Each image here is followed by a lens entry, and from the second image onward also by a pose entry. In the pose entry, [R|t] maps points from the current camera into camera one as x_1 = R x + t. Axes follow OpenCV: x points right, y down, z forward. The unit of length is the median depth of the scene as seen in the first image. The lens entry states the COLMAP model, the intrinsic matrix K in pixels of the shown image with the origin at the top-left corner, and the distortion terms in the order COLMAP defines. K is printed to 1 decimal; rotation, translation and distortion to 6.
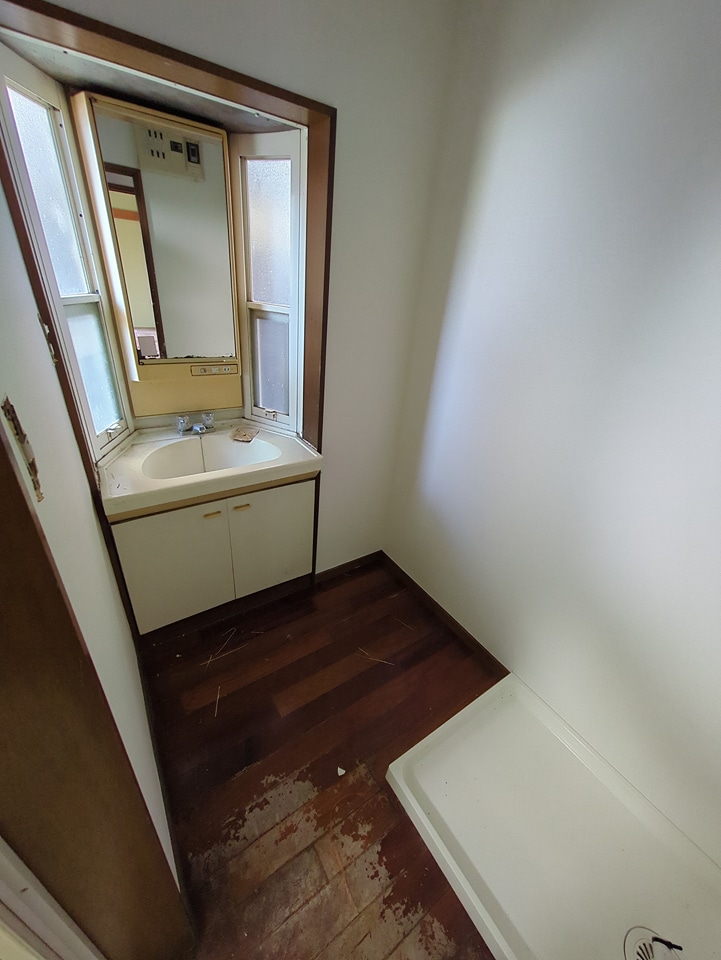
lens RADIAL K [[379.1, 0, 360.4], [0, 379.1, 478.5], [0, 0, 1]] dist [-0.000528, 0.000898]
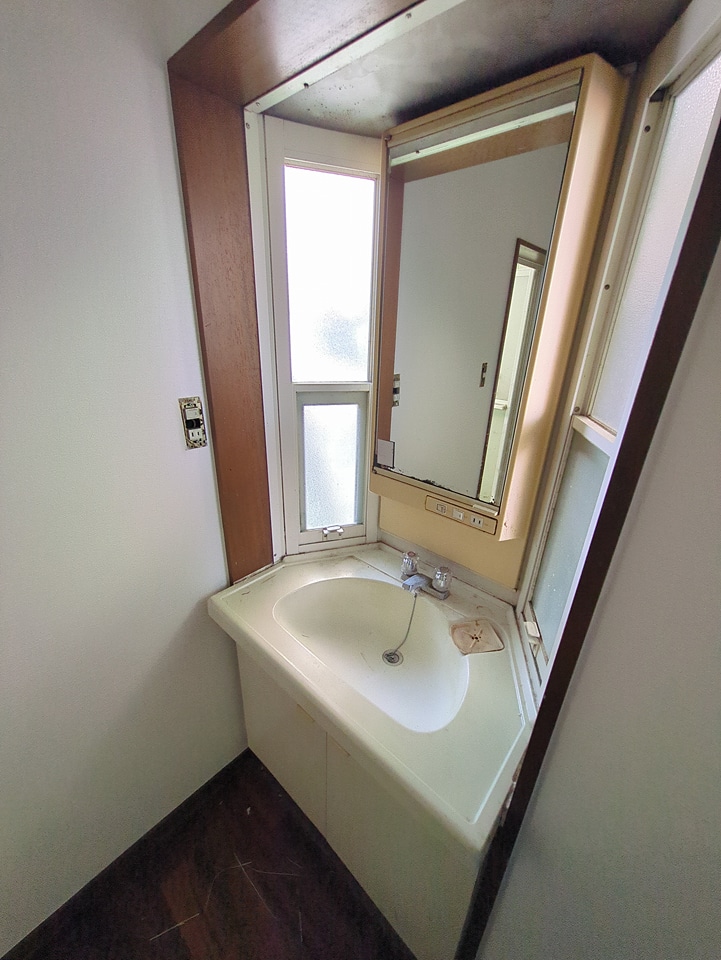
lens RADIAL K [[379.1, 0, 361.5], [0, 379.1, 481.7], [0, 0, 1]] dist [-0.000528, 0.000898]
pose [[0.246526, 0.289665, -0.924835, 0.100719], [-0.474518, 0.868151, 0.145422, -0.342046], [0.845019, 0.403000, 0.351473, 0.648514]]
